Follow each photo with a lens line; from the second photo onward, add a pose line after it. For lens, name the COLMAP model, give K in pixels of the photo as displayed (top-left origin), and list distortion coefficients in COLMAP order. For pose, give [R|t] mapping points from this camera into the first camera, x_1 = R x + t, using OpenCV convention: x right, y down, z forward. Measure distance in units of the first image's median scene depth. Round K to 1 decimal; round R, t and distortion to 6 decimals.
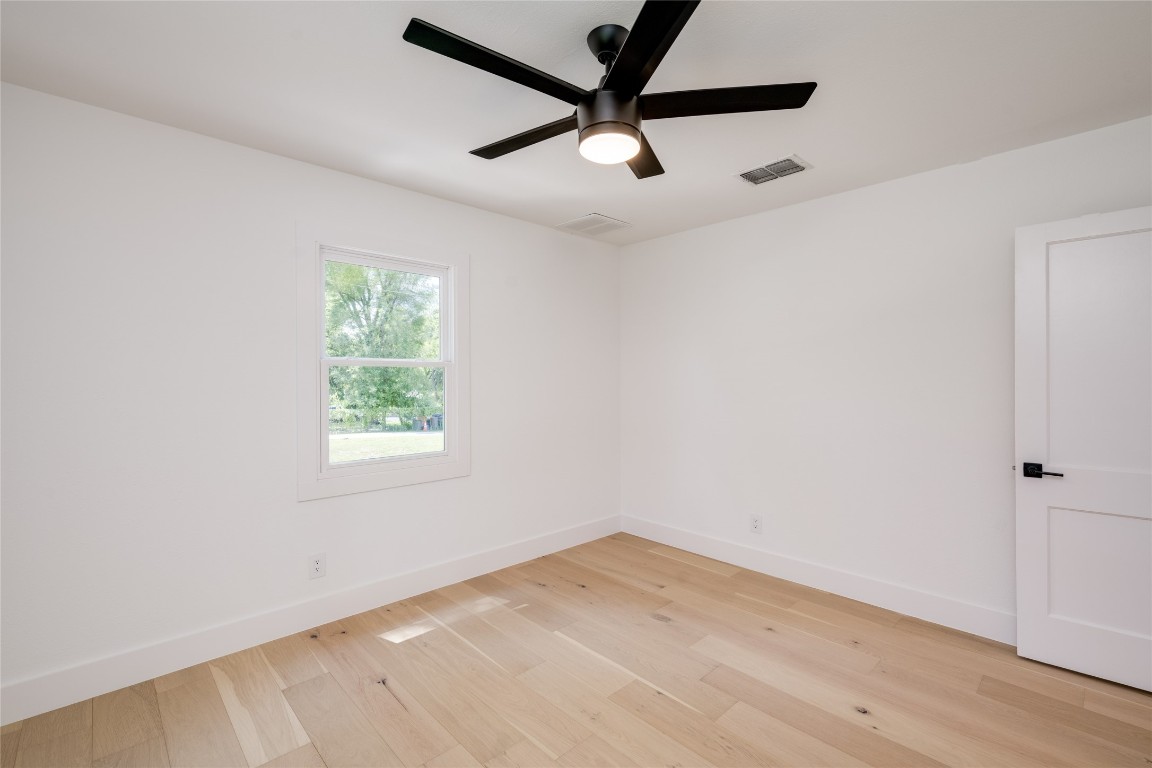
lens RADIAL K [[488.5, 0, 579.0], [0, 488.5, 383.7], [0, 0, 1]] dist [0.001597, 0.000289]
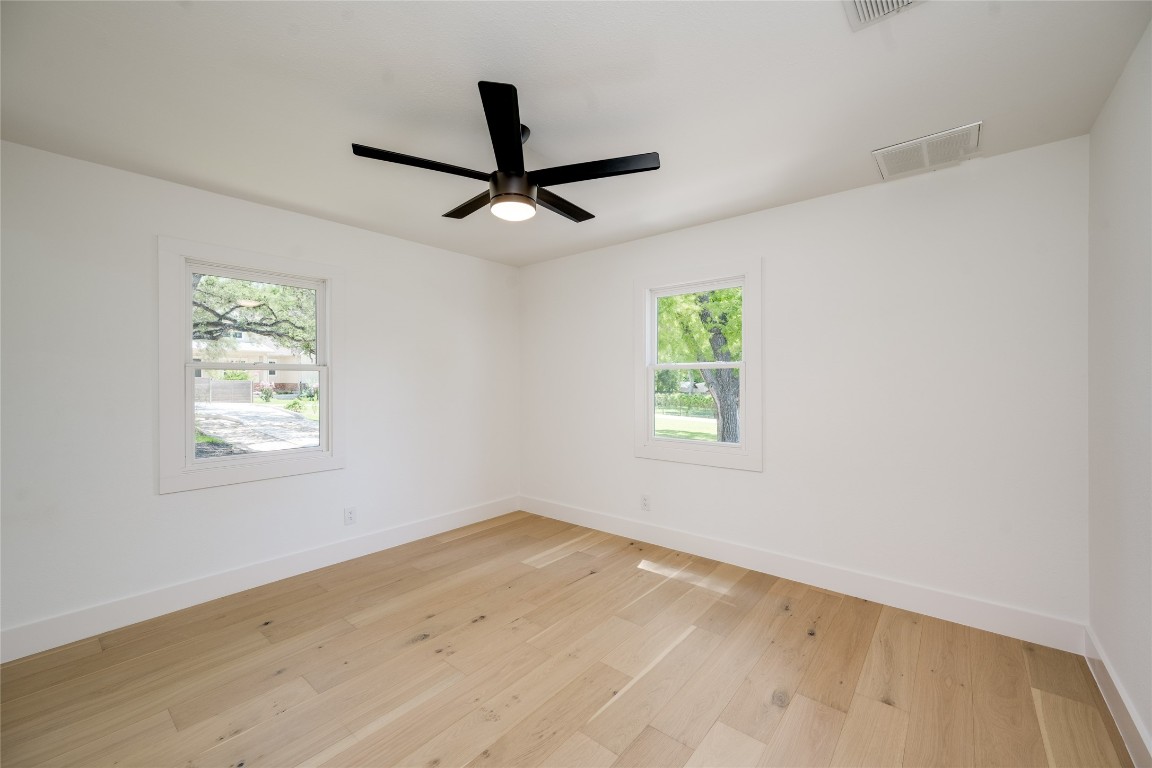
lens RADIAL K [[462.4, 0, 576.0], [0, 462.4, 384.0], [0, 0, 1]] dist [0.000526, -0.000075]
pose [[0.125330, 0.009152, -0.992073, 0.835744], [-0.005961, 0.999946, 0.008472, 0.011810], [0.992097, 0.004852, 0.125378, 0.638760]]
